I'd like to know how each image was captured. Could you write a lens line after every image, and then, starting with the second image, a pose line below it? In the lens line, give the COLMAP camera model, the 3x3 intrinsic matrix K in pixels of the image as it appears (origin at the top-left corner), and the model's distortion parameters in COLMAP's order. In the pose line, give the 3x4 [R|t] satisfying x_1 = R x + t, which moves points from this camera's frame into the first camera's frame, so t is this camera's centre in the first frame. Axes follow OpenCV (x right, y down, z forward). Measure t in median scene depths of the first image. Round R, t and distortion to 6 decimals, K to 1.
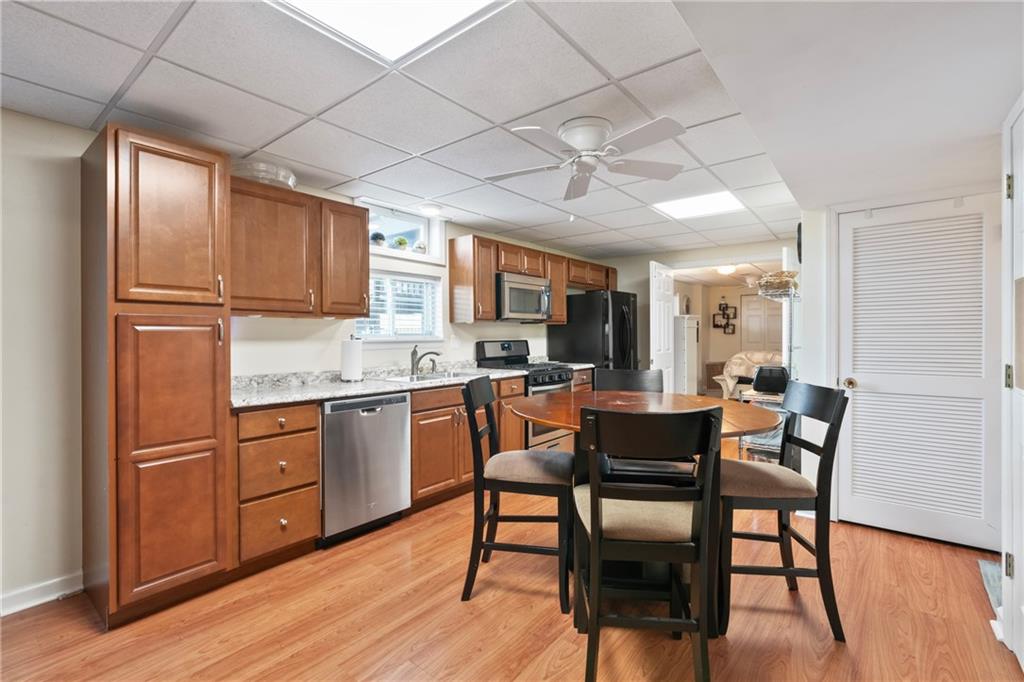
lens RADIAL K [[457.2, 0, 513.0], [0, 457.2, 335.0], [0, 0, 1]] dist [-0.005383, 0.003327]
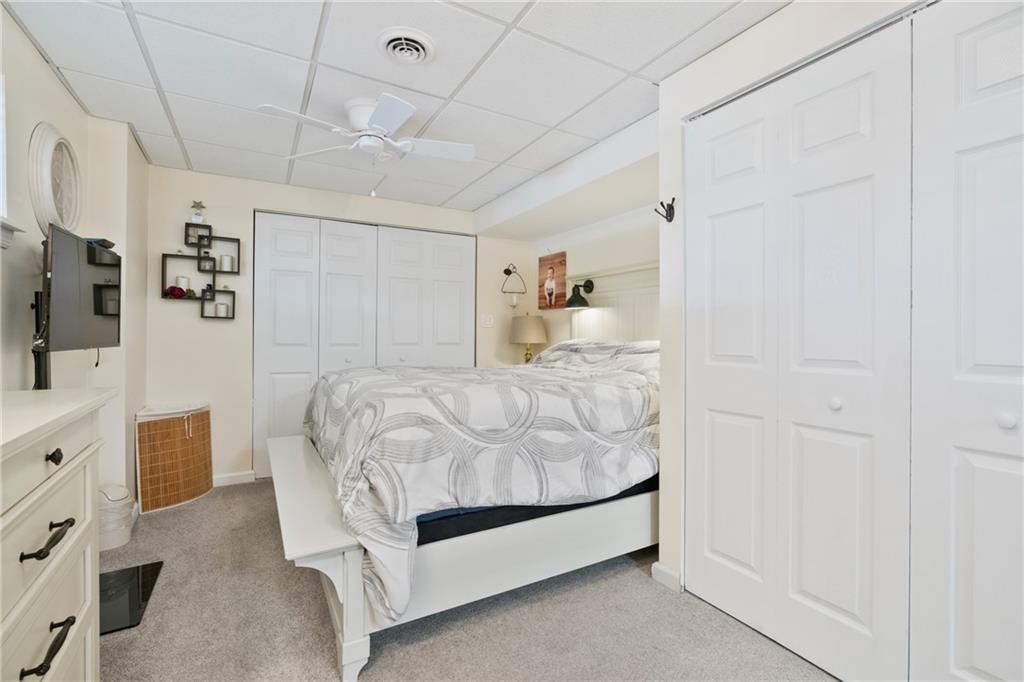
lens RADIAL K [[457.2, 0, 510.5], [0, 457.2, 335.3], [0, 0, 1]] dist [-0.005383, 0.003327]
pose [[0.358894, -0.003446, 0.933372, 1.653118], [-0.001501, 0.999990, 0.004269, 0.049147], [-0.933377, -0.002933, 0.358885, 4.685435]]
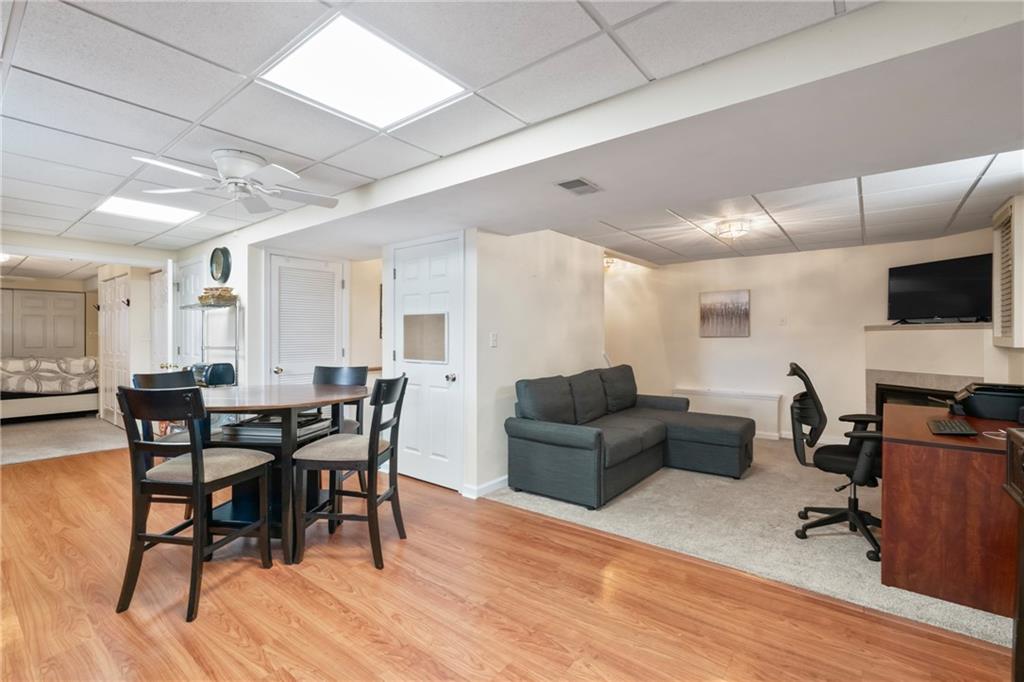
lens RADIAL K [[457.2, 0, 513.9], [0, 457.2, 337.3], [0, 0, 1]] dist [-0.005383, 0.003327]
pose [[-0.007568, -0.001284, 0.999971, -1.592655], [0.007133, 0.999974, 0.001338, 0.001570], [-0.999946, 0.007143, -0.007558, 0.517917]]
